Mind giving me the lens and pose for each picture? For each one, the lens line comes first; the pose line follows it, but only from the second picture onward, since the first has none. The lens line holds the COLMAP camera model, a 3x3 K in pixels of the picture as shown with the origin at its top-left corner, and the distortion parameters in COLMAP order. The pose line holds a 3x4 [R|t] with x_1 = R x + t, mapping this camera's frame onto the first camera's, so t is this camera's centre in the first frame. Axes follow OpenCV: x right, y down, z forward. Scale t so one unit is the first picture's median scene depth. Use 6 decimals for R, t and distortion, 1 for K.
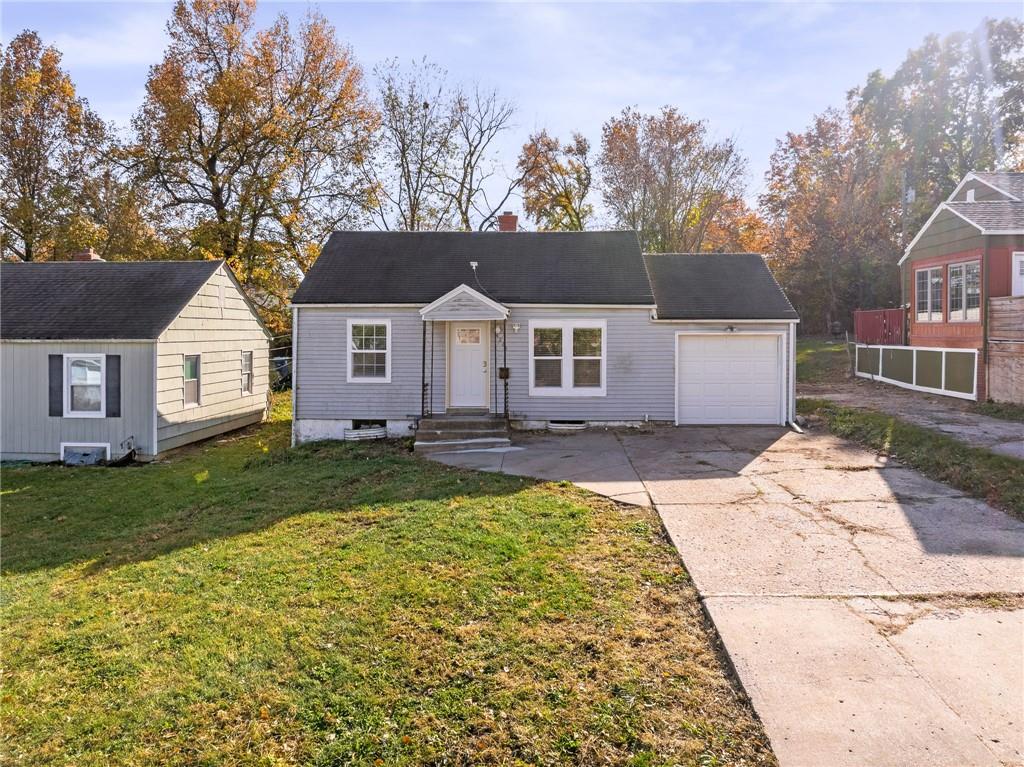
lens RADIAL K [[744.5, 0, 527.4], [0, 744.5, 338.2], [0, 0, 1]] dist [-0.041892, -0.000507]
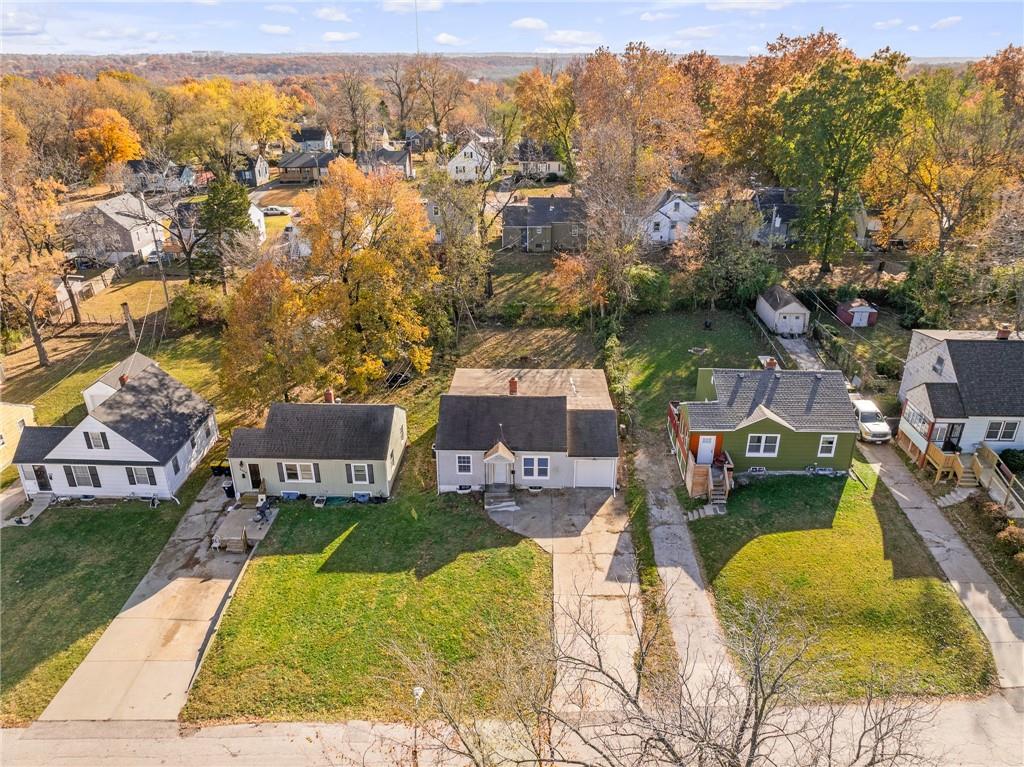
lens RADIAL K [[727.8, 0, 512.0], [0, 727.8, 383.5], [0, 0, 1]] dist [-0.040189, 0.003944]
pose [[0.999737, -0.003761, -0.022632, 0.027610], [0.012601, 0.914360, 0.404706, -1.355909], [0.019172, -0.404884, 0.914167, -1.355506]]
